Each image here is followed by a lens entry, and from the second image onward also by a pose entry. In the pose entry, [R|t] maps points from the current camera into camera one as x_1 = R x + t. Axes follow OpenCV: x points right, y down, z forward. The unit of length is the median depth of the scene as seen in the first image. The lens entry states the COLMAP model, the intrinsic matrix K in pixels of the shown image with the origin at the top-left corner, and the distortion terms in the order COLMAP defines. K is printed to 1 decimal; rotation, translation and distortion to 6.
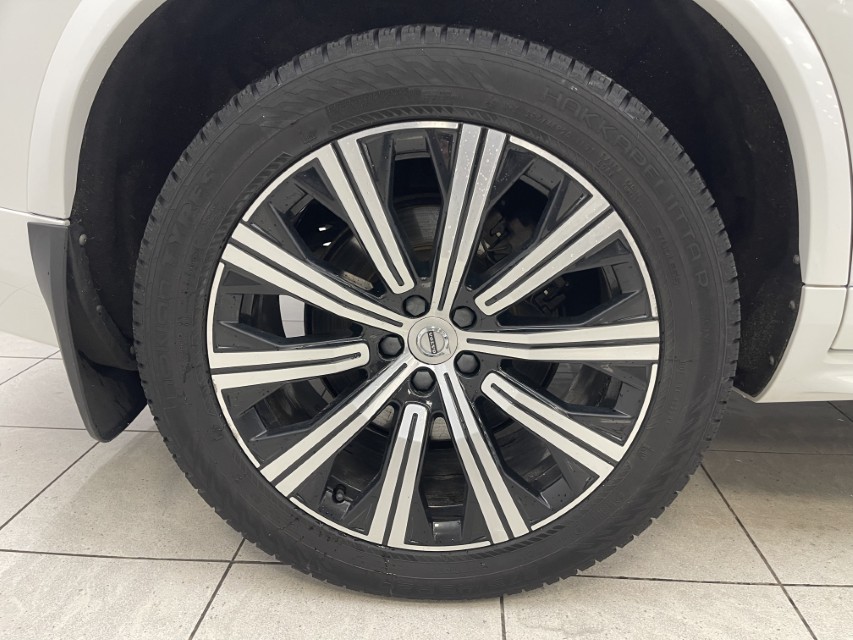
lens RADIAL K [[634.6, 0, 426.5], [0, 634.6, 320.0], [0, 0, 1]] dist [0.002770, -0.005538]
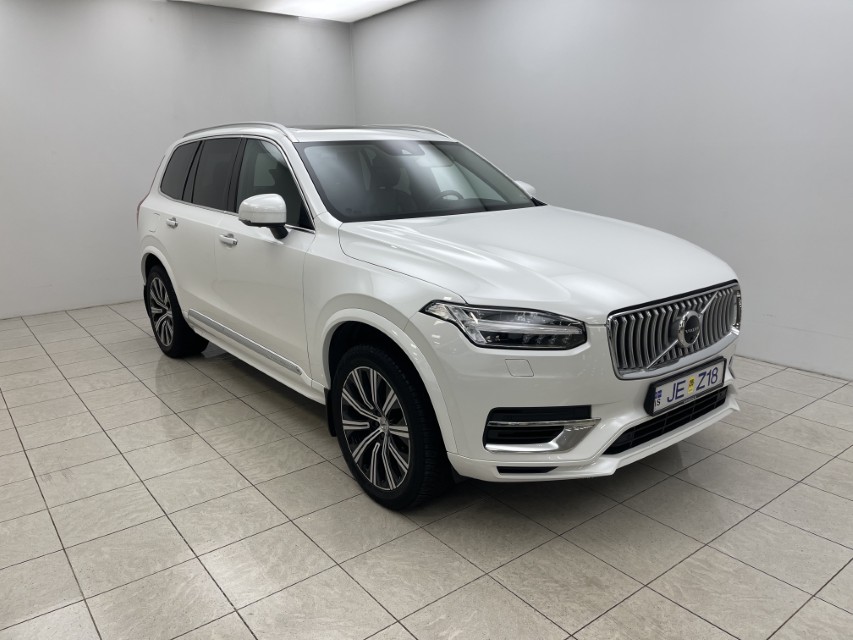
lens RADIAL K [[634.6, 0, 426.5], [0, 634.6, 320.0], [0, 0, 1]] dist [0.002770, -0.005538]
pose [[0.615637, 0.004833, -0.788015, 2.965770], [-0.113685, 0.990065, -0.082743, -0.280264], [0.779786, 0.140525, 0.610071, -1.031977]]
